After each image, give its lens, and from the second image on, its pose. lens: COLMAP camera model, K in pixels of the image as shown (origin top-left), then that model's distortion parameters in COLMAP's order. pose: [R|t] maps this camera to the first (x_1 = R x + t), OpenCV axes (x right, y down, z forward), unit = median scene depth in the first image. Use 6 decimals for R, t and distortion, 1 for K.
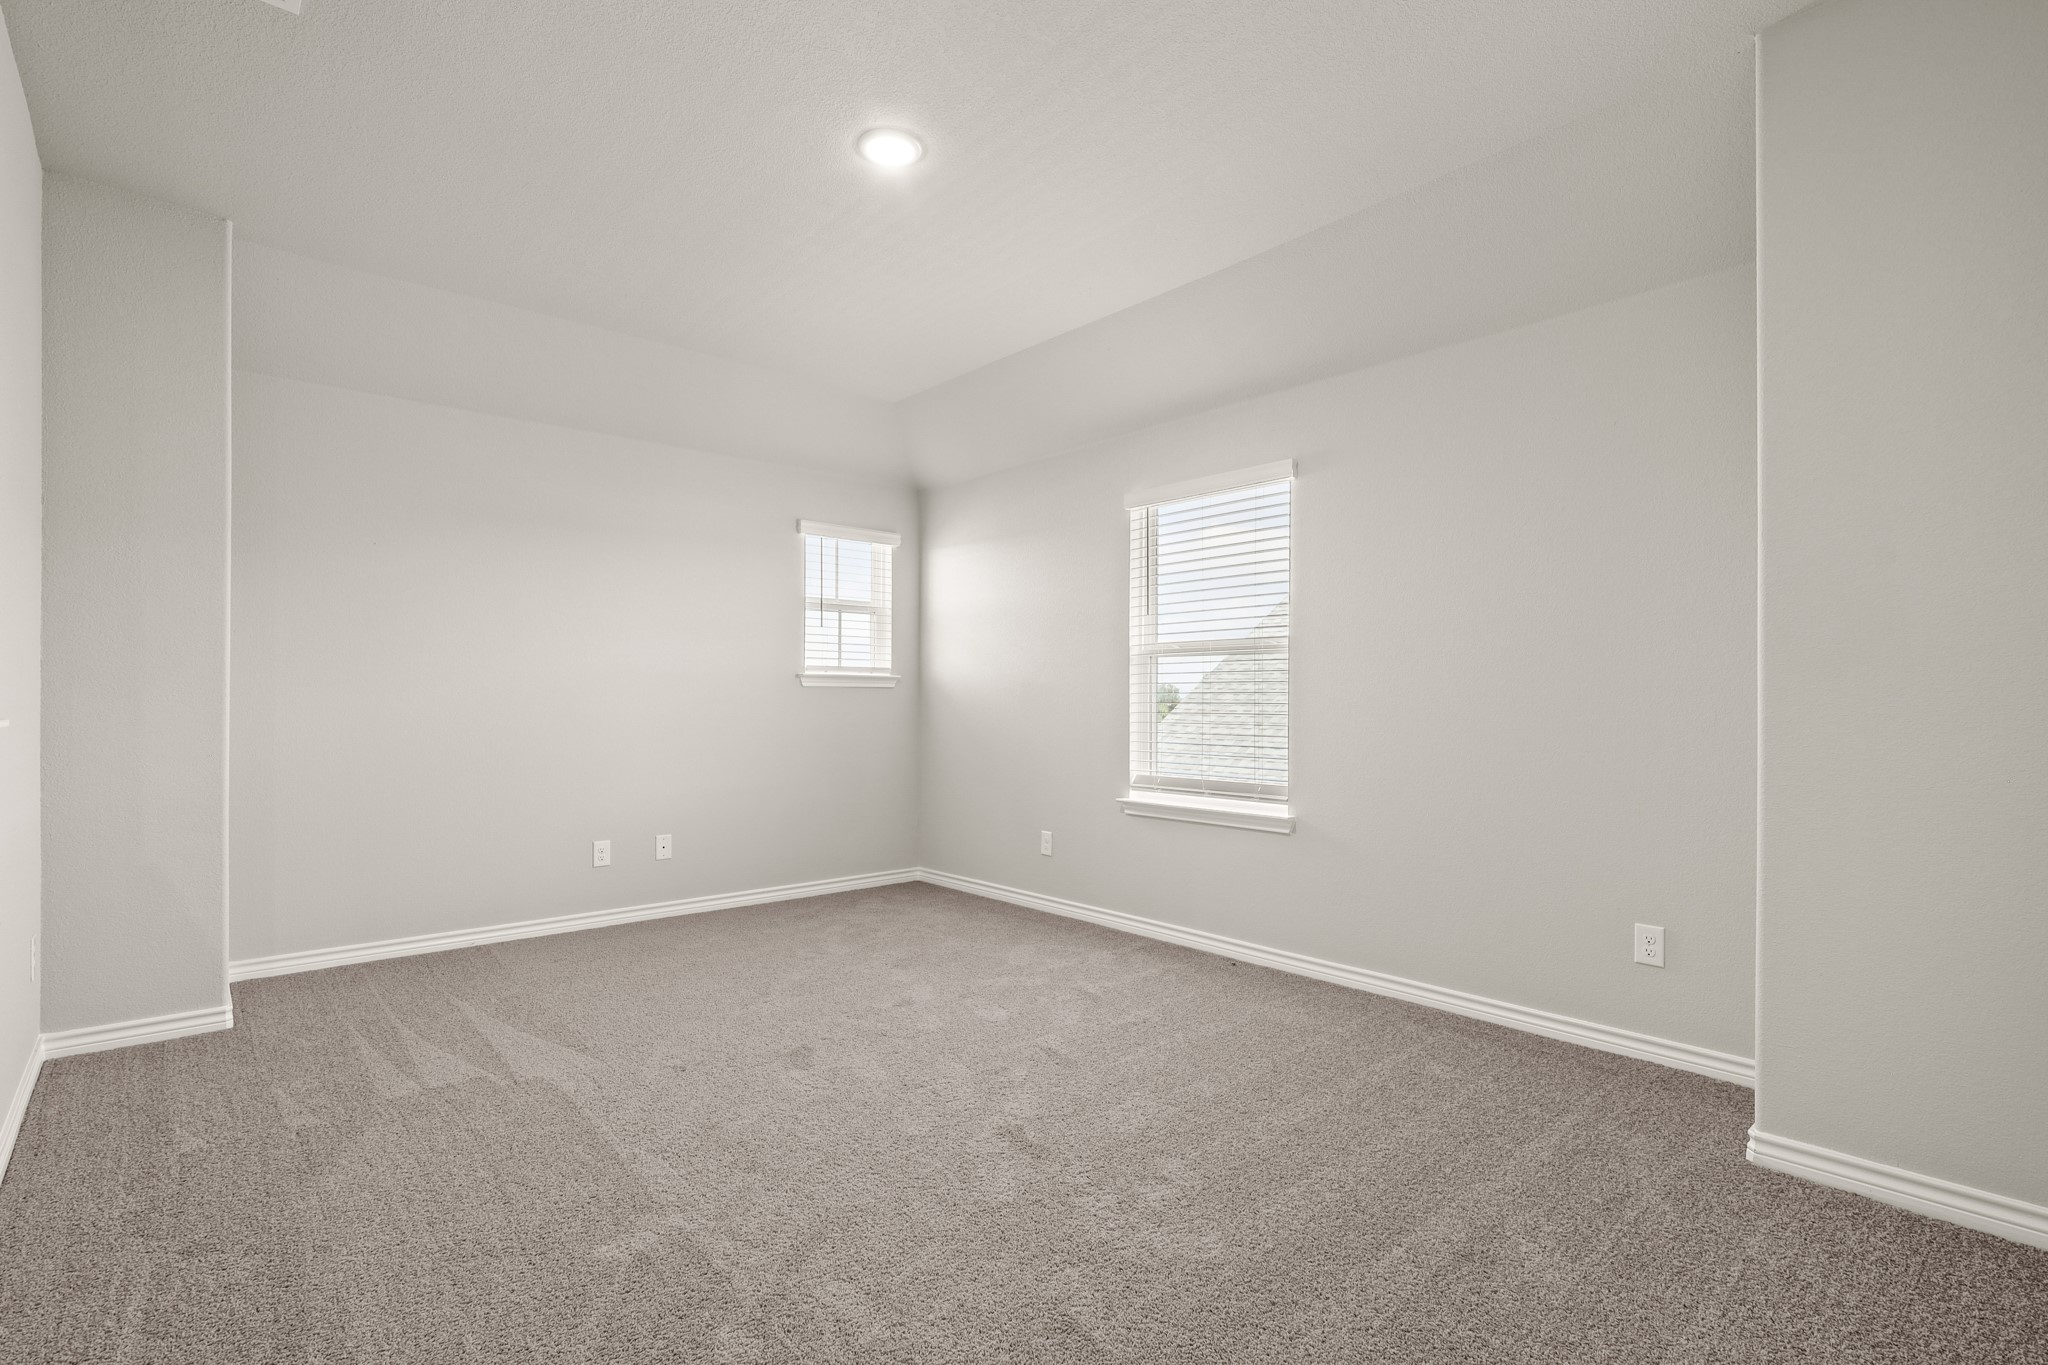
lens RADIAL K [[955.9, 0, 1021.2], [0, 955.9, 678.6], [0, 0, 1]] dist [0.028597, 0.000301]
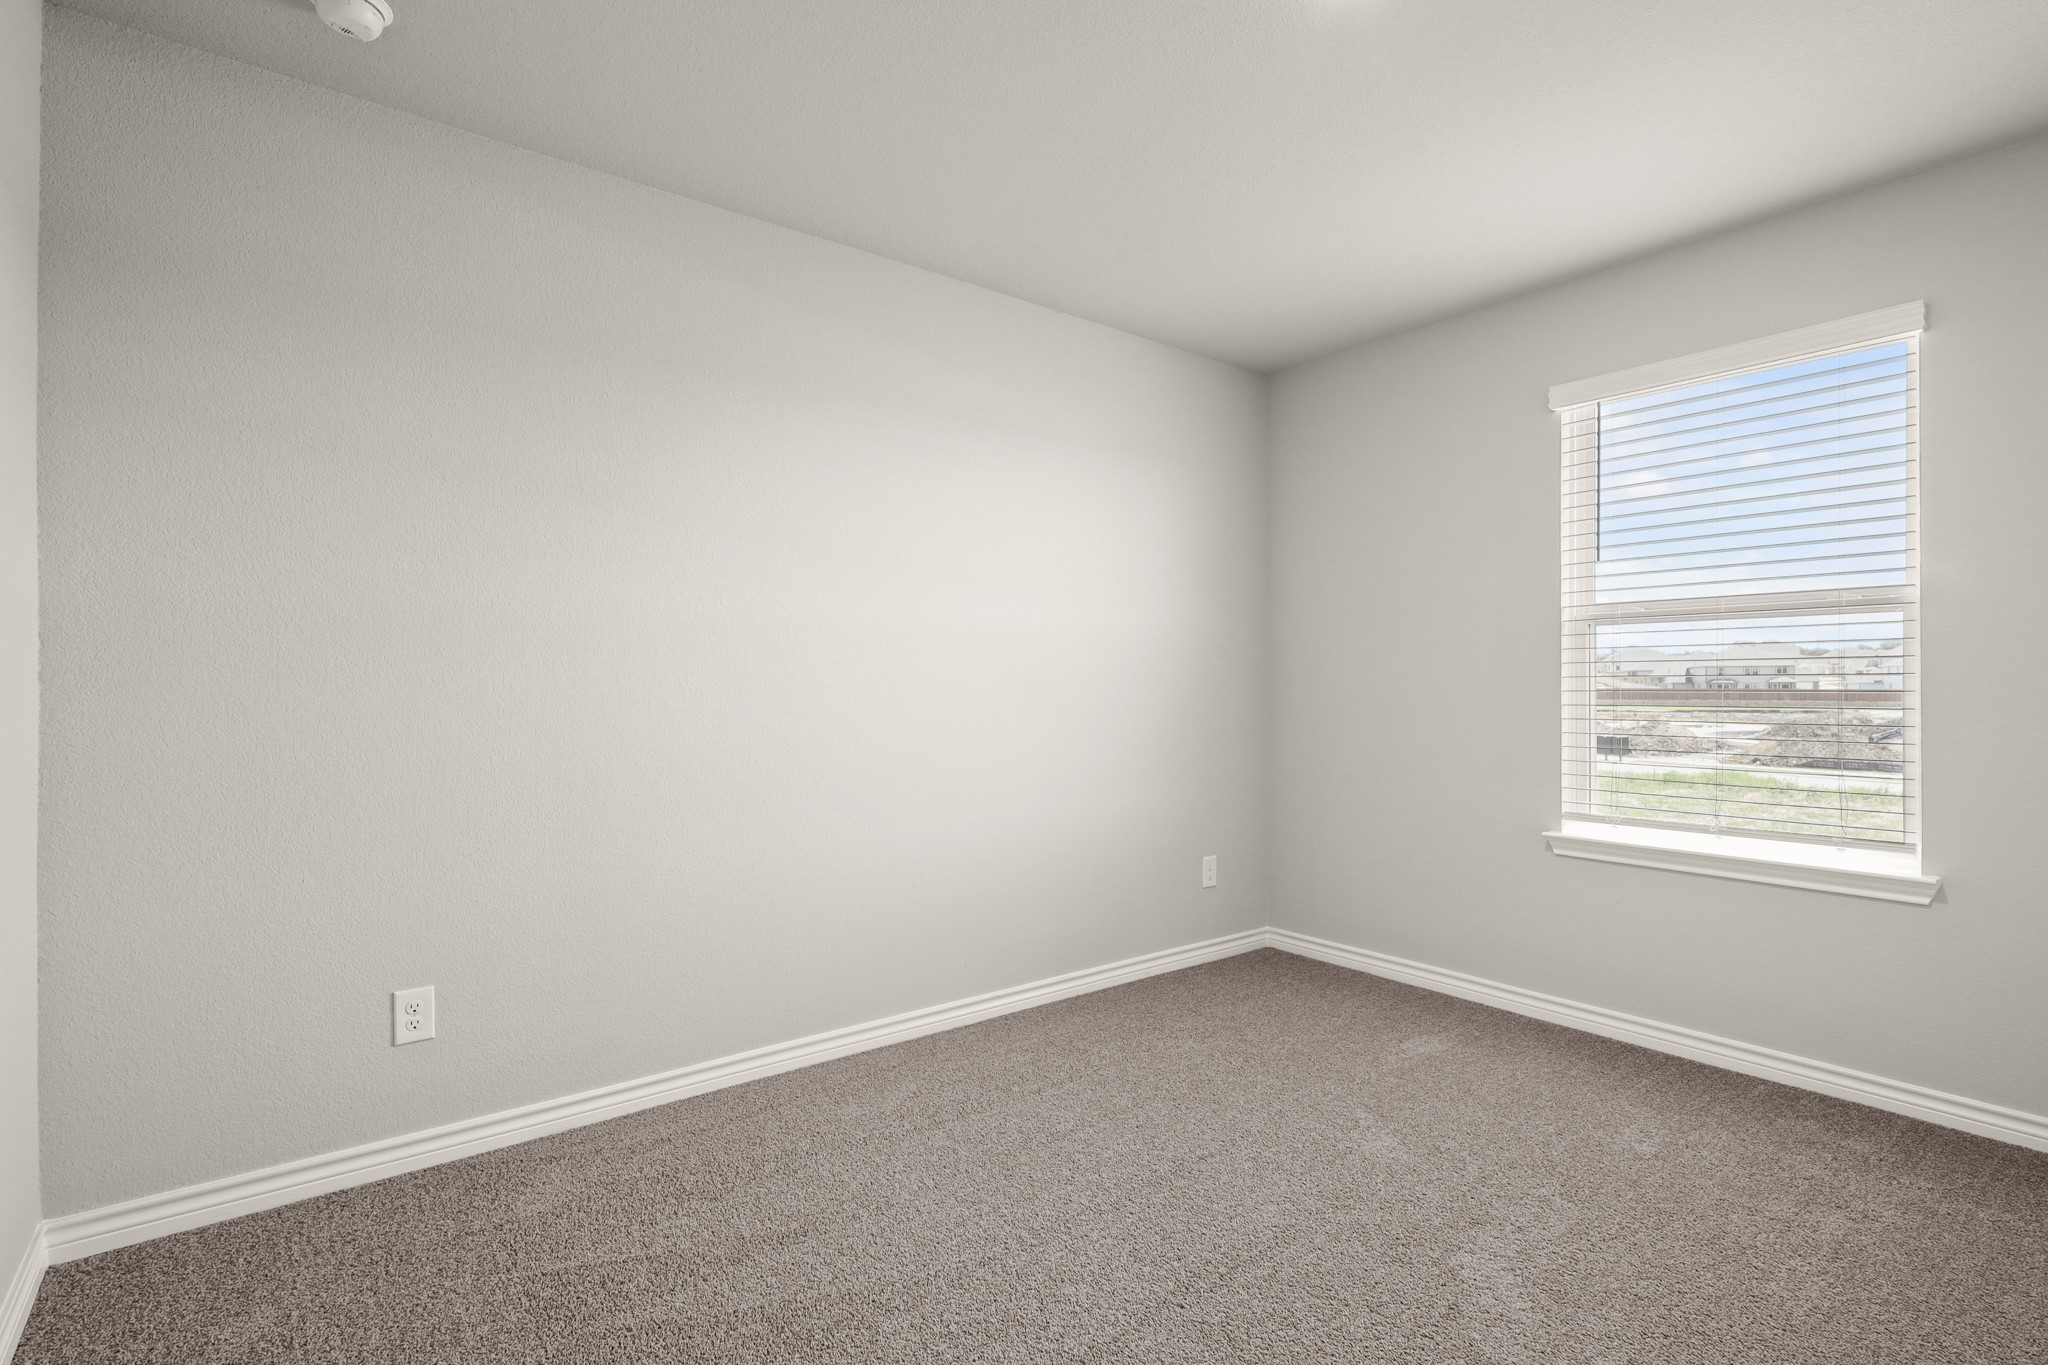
lens RADIAL K [[955.9, 0, 1023.1], [0, 955.9, 663.8], [0, 0, 1]] dist [0.028597, 0.000301]
pose [[0.997277, 0.002066, -0.073722, -0.222654], [-0.002046, 0.999998, 0.000346, 0.006860], [0.073722, -0.000194, 0.997279, 0.282575]]
